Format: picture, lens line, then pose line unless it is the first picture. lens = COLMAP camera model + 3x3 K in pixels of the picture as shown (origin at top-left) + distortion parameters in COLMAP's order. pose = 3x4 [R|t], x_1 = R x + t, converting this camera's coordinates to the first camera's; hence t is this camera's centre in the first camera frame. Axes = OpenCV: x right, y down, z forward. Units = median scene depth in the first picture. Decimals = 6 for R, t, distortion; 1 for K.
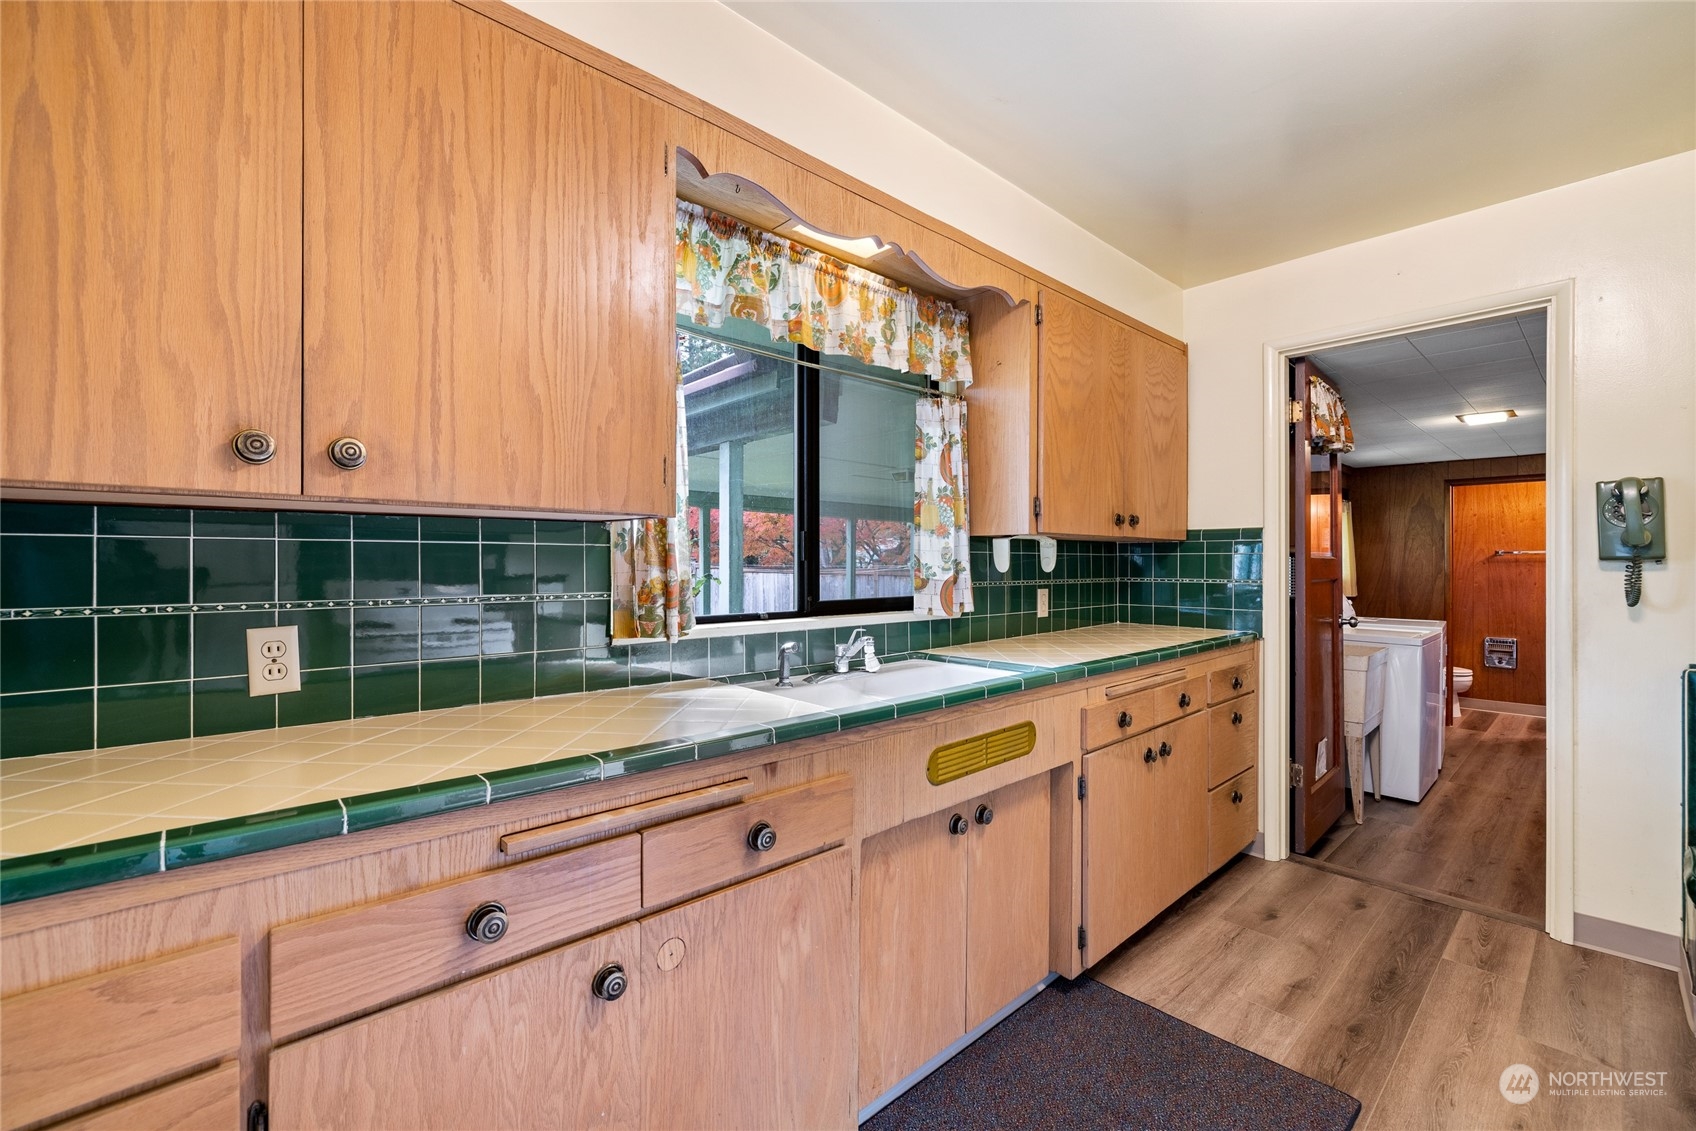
lens RADIAL K [[716.6, 0, 820.5], [0, 716.6, 565.2], [0, 0, 1]] dist [-0.002169, -0.000166]
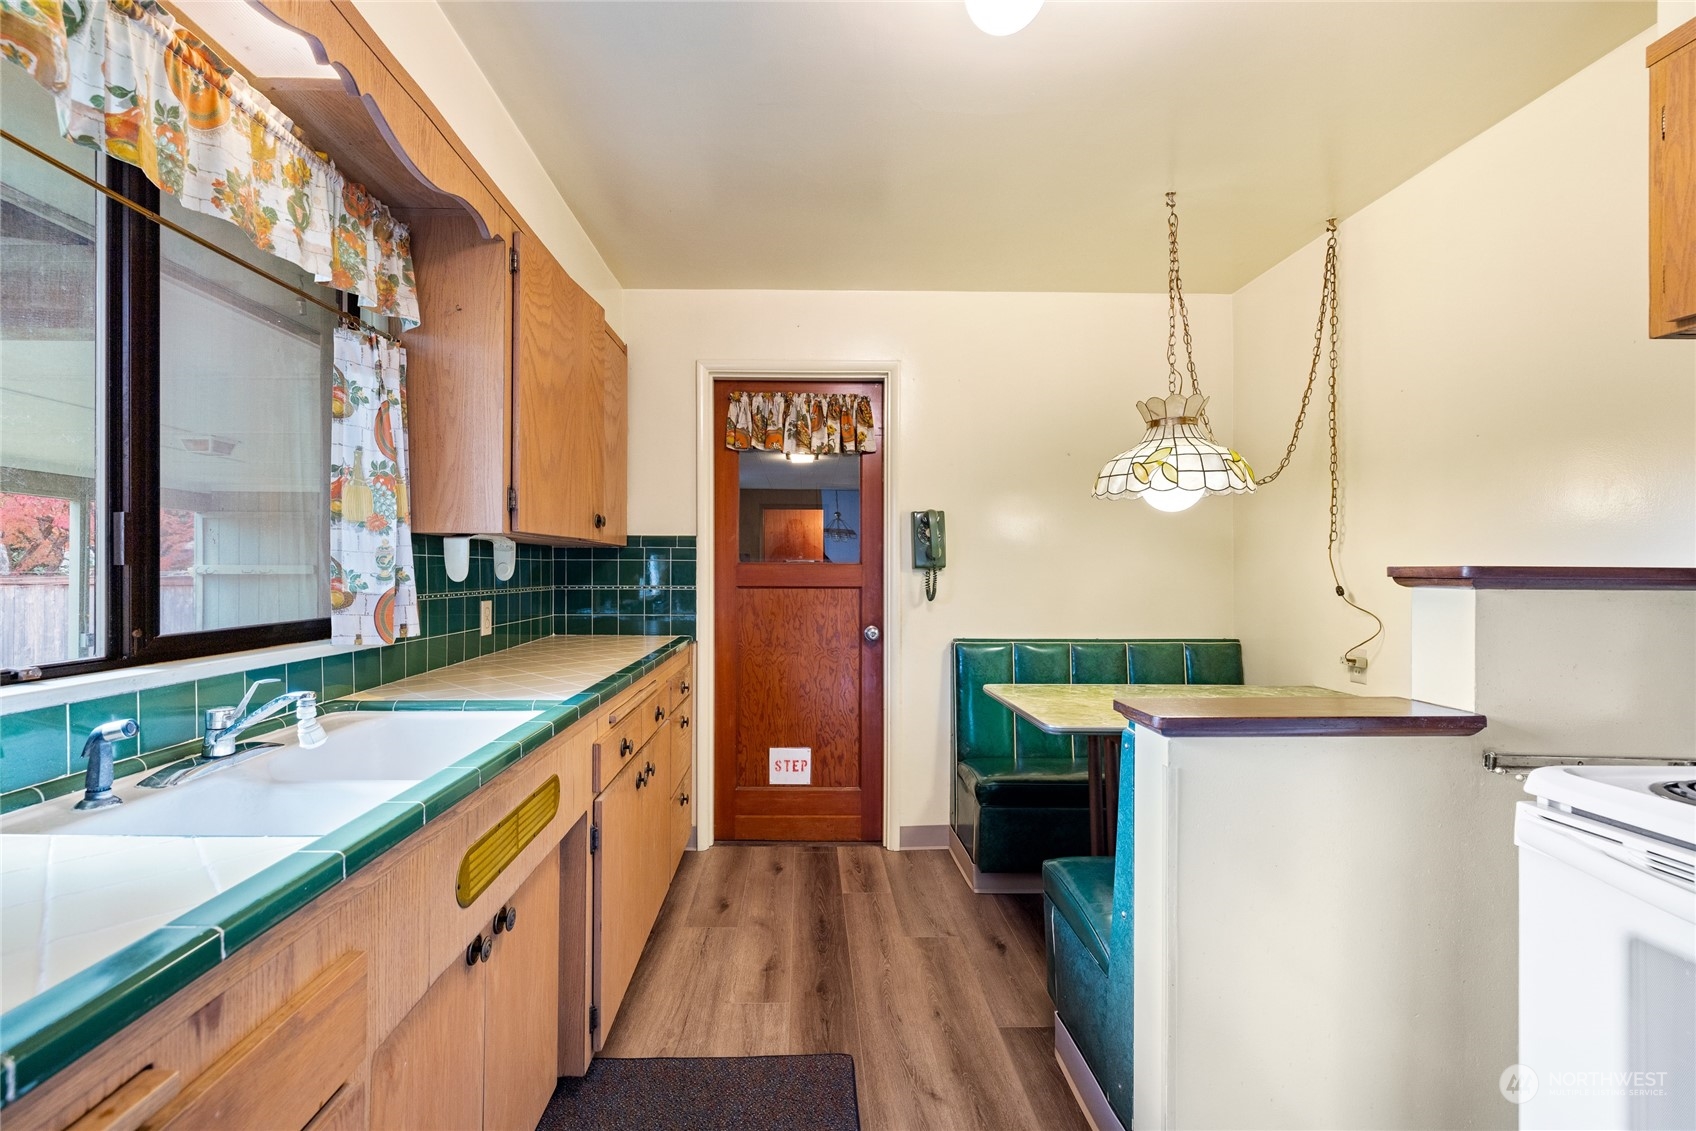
lens RADIAL K [[724.1, 0, 820.5], [0, 724.1, 569.5], [0, 0, 1]] dist [-0.001013, -0.000277]
pose [[0.648984, 0.001220, 0.760801, -0.088816], [-0.000277, 0.999999, -0.001368, -0.002254], [-0.760802, 0.000677, 0.648984, 0.207135]]
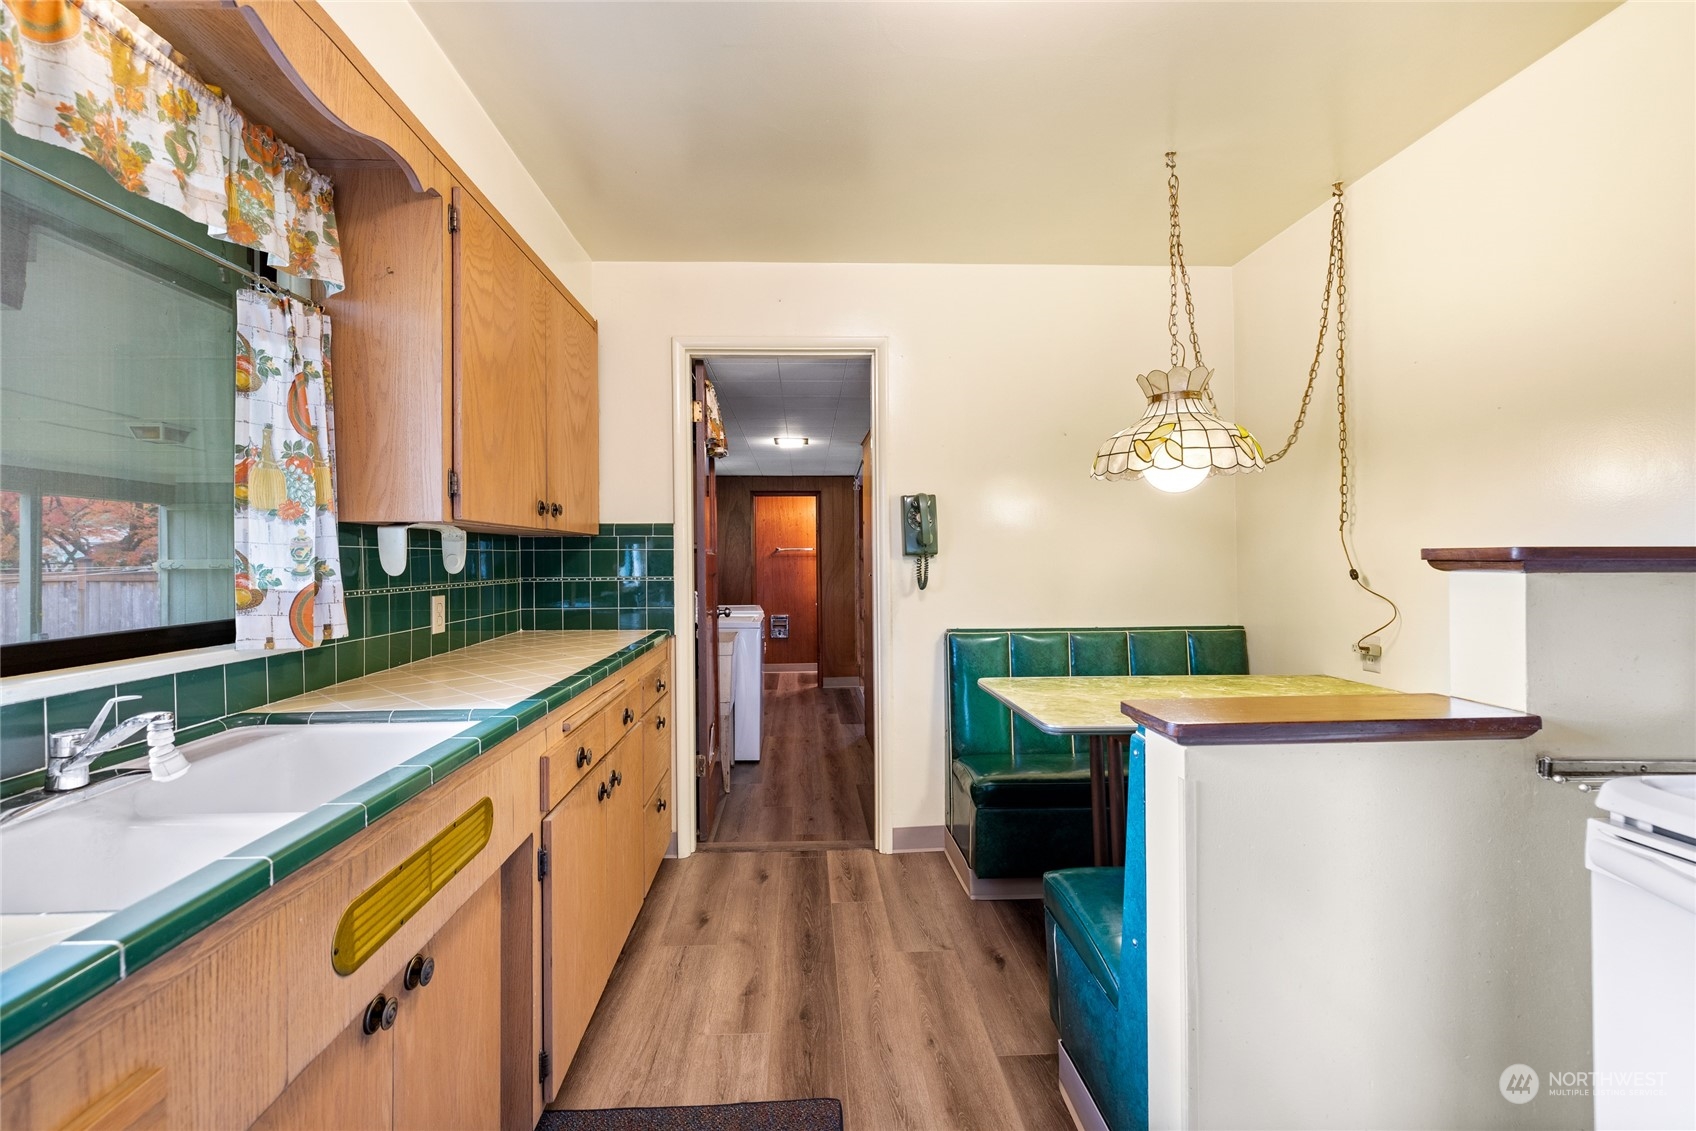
lens RADIAL K [[723.1, 0, 836.5], [0, 723.1, 555.4], [0, 0, 1]] dist [0.000267, -0.000288]
pose [[0.629628, -0.003586, 0.776889, -0.020731], [0.010216, 0.999941, -0.003664, -0.002883], [-0.776830, 0.010244, 0.629627, 0.237658]]
